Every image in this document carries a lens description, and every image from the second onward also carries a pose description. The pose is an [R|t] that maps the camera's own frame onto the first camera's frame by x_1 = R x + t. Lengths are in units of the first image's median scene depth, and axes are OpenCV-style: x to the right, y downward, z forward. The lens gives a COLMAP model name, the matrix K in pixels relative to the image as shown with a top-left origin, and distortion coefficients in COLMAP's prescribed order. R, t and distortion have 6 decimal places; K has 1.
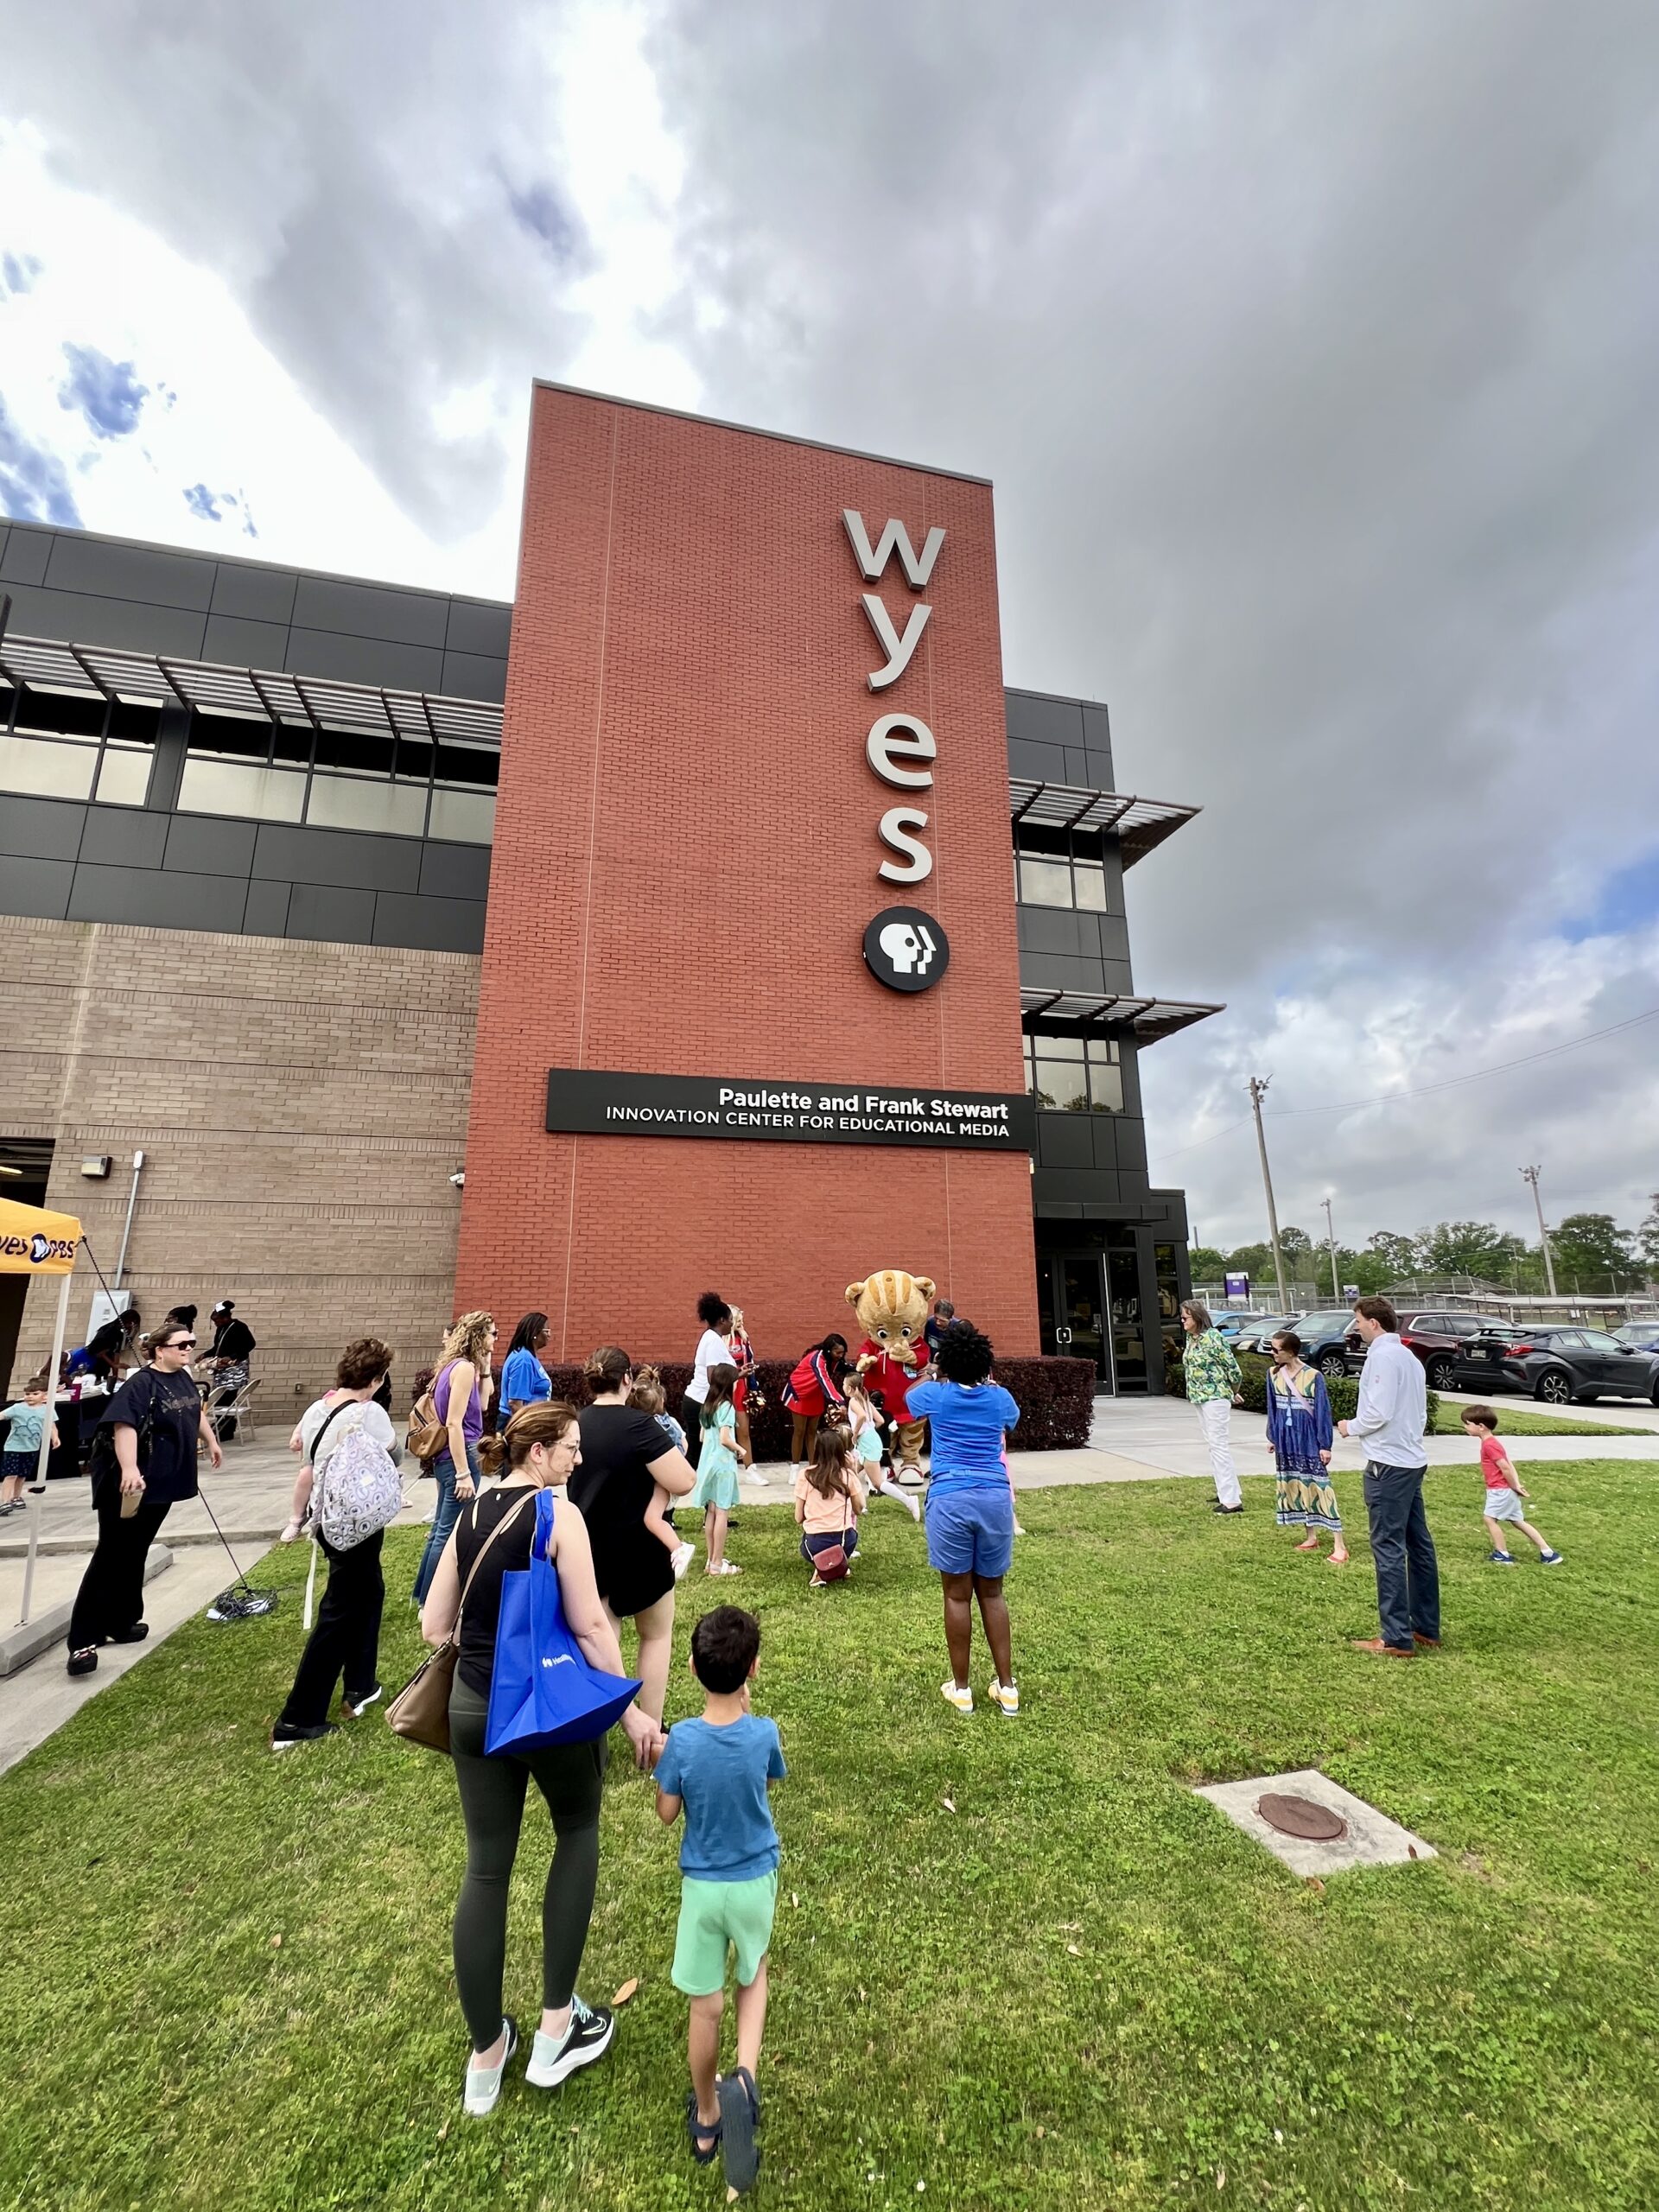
lens RADIAL K [[887.1, 0, 827.1], [0, 887.1, 1103.6], [0, 0, 1]] dist [-0.000532, -0.000025]
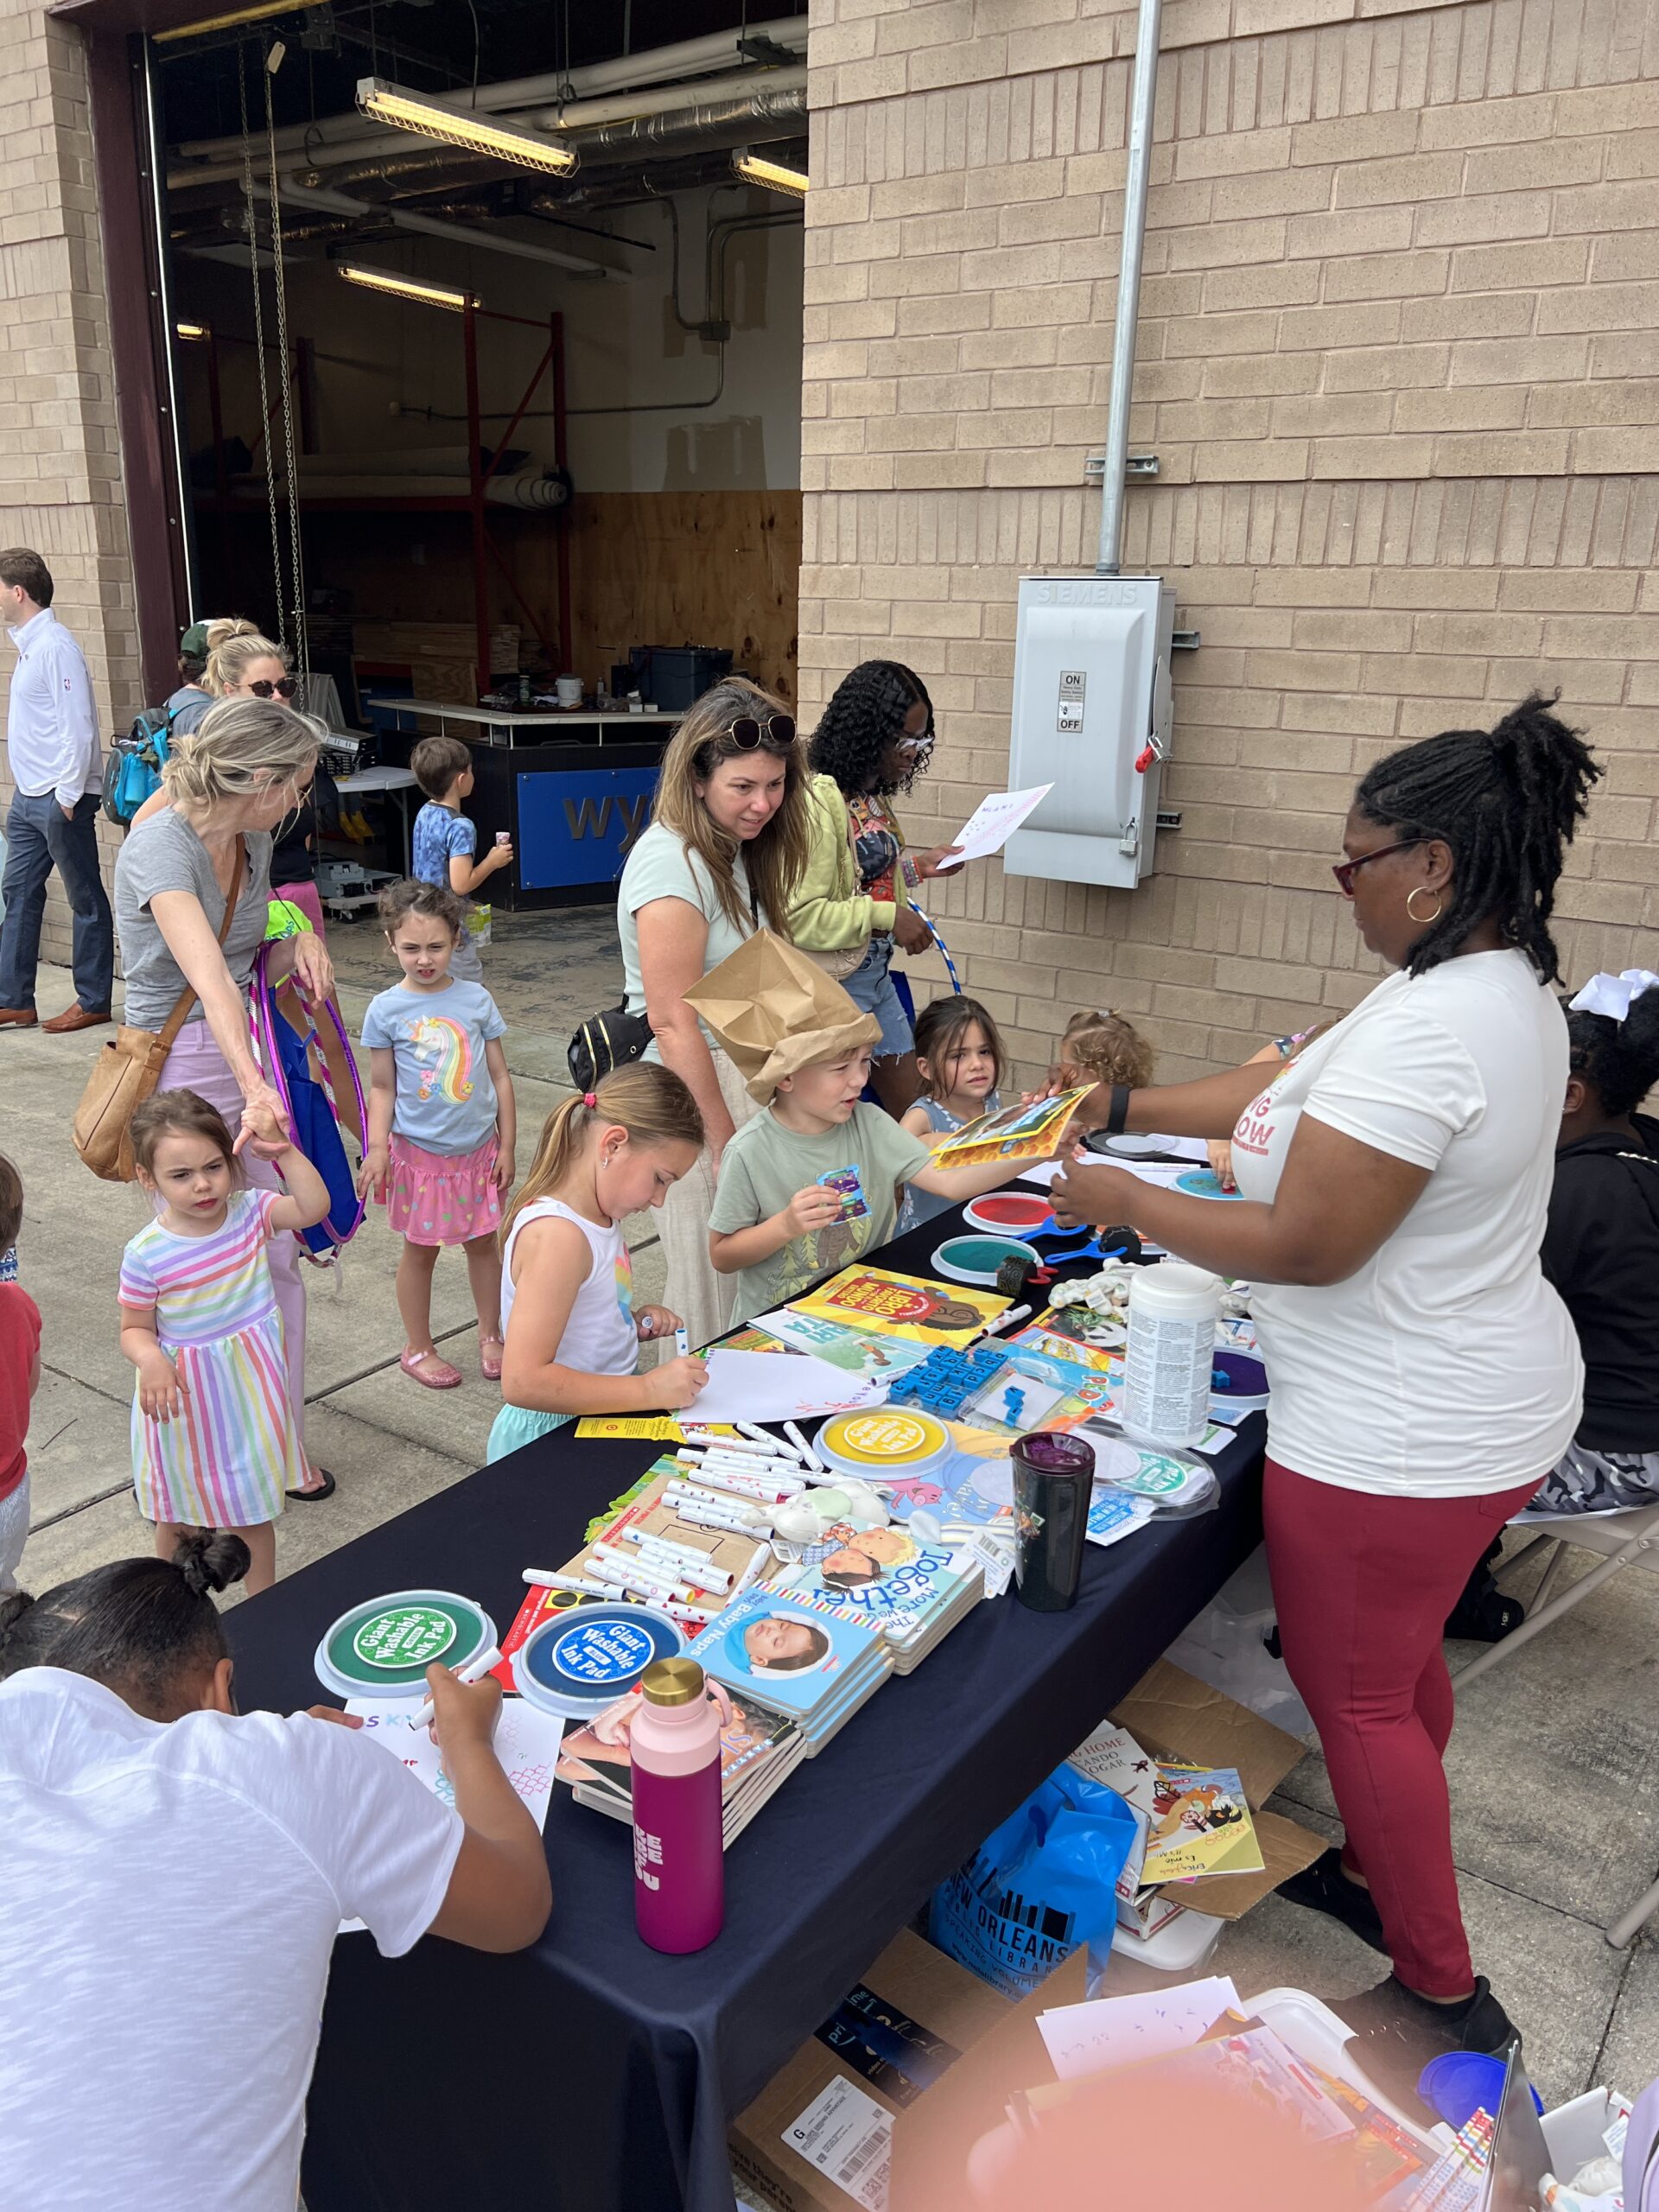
lens RADIAL K [[1684.1, 0, 827.2], [0, 1684.1, 1104.9], [0, 0, 1]] dist [0.000216, -0.001361]
pose [[0.680100, 0.220574, -0.699150, -0.542877], [0.135119, 0.899614, 0.415255, 0.149259], [0.720560, -0.376883, 0.582024, 0.676043]]
